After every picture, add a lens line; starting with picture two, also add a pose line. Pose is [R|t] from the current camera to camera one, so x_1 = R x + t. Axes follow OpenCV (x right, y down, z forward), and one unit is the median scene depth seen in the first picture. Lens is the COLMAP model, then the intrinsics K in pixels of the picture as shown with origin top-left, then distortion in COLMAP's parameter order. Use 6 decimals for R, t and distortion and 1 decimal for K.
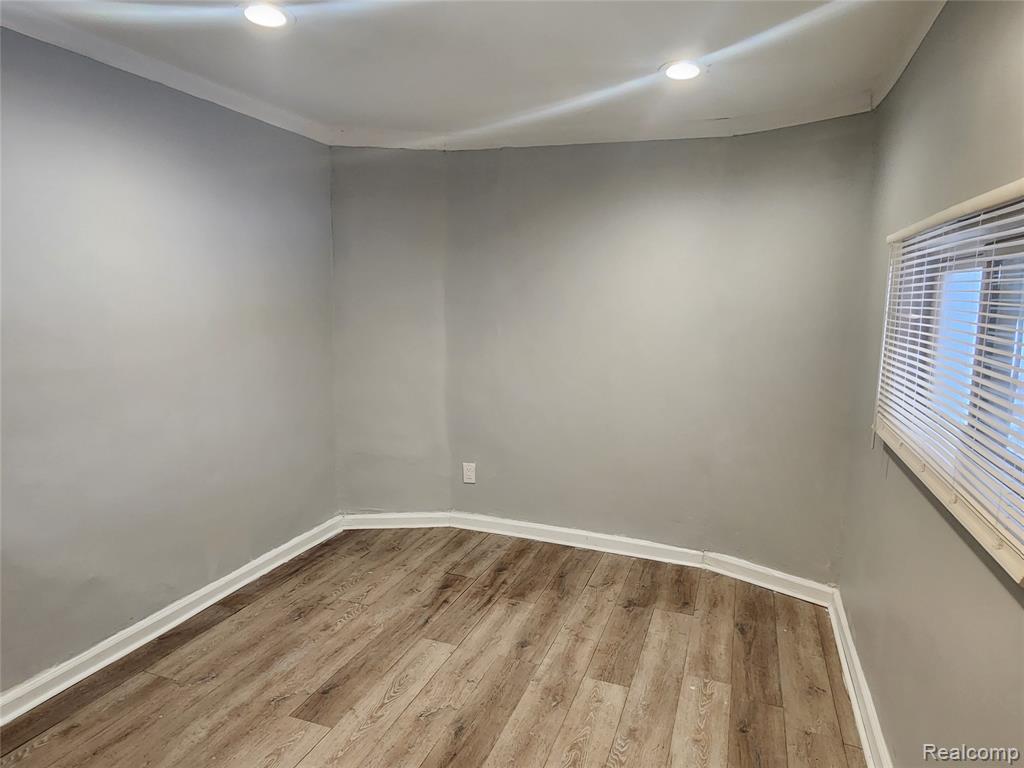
lens RADIAL K [[626.4, 0, 508.1], [0, 626.4, 379.6], [0, 0, 1]] dist [0.001746, -0.003984]
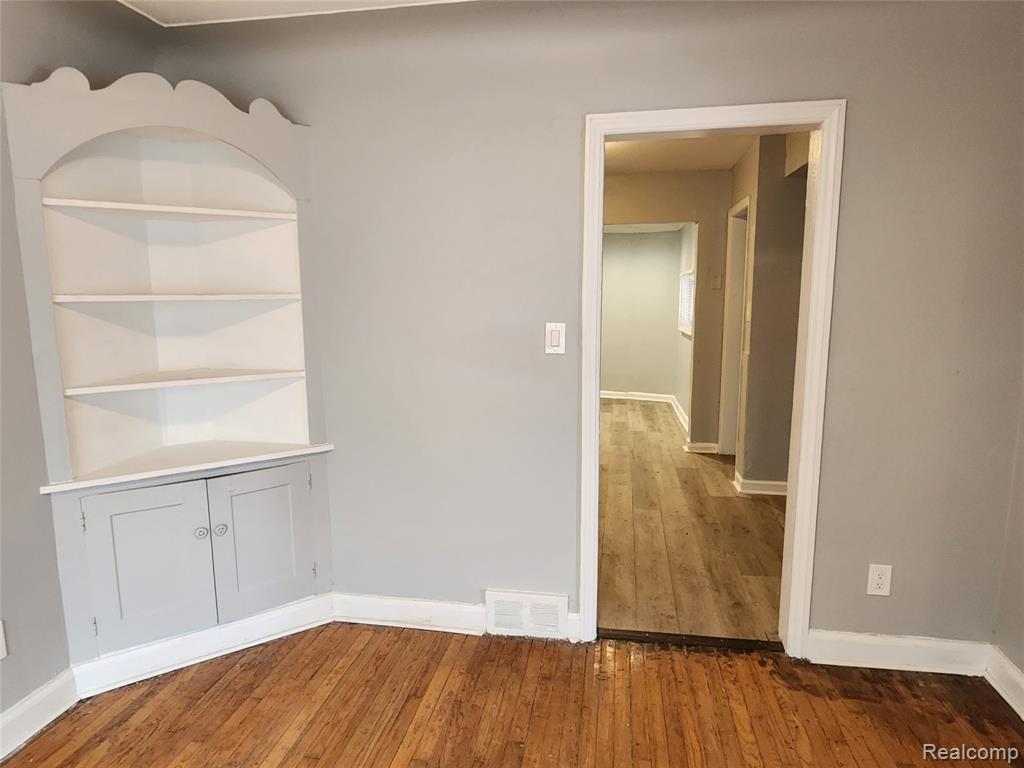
lens RADIAL K [[626.4, 0, 509.2], [0, 626.4, 383.7], [0, 0, 1]] dist [0.001746, -0.003984]
pose [[0.981649, -0.040575, 0.186333, -0.746280], [0.040136, 0.999175, 0.006128, 0.243060], [-0.186428, 0.001463, 0.982468, -1.676932]]
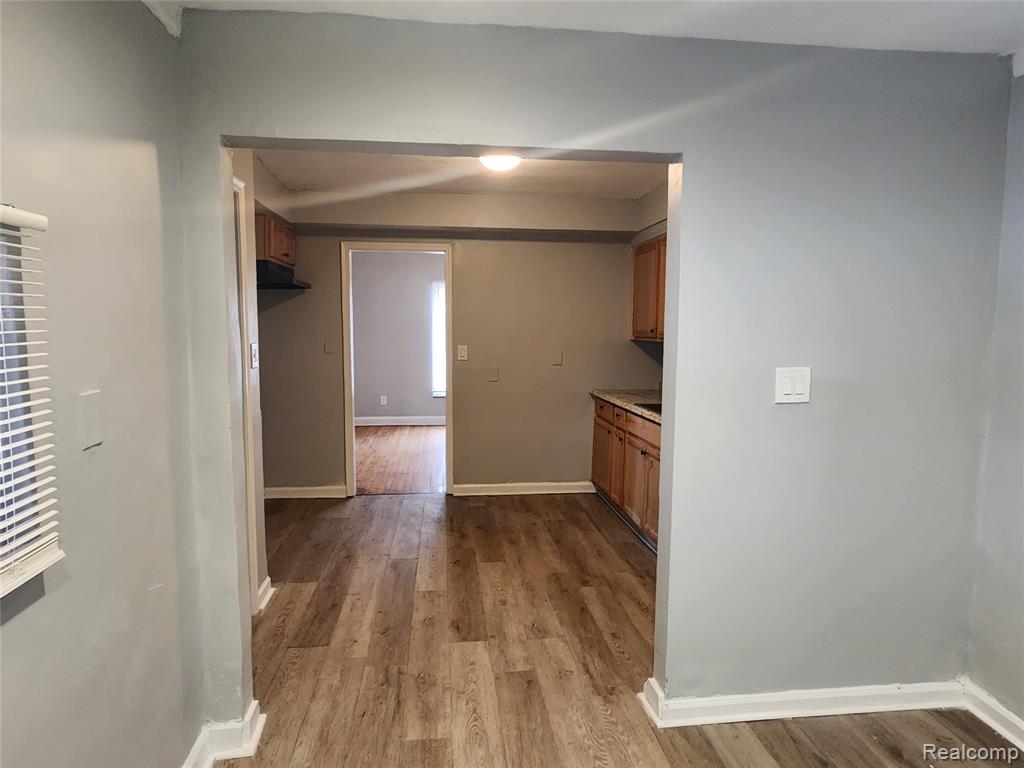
lens RADIAL K [[626.4, 0, 506.6], [0, 626.4, 387.4], [0, 0, 1]] dist [0.001746, -0.003984]
pose [[-0.891877, 0.043532, -0.450178, 0.197701], [-0.068114, 0.971076, 0.228848, -0.114455], [0.447119, 0.234768, -0.863116, 0.812965]]
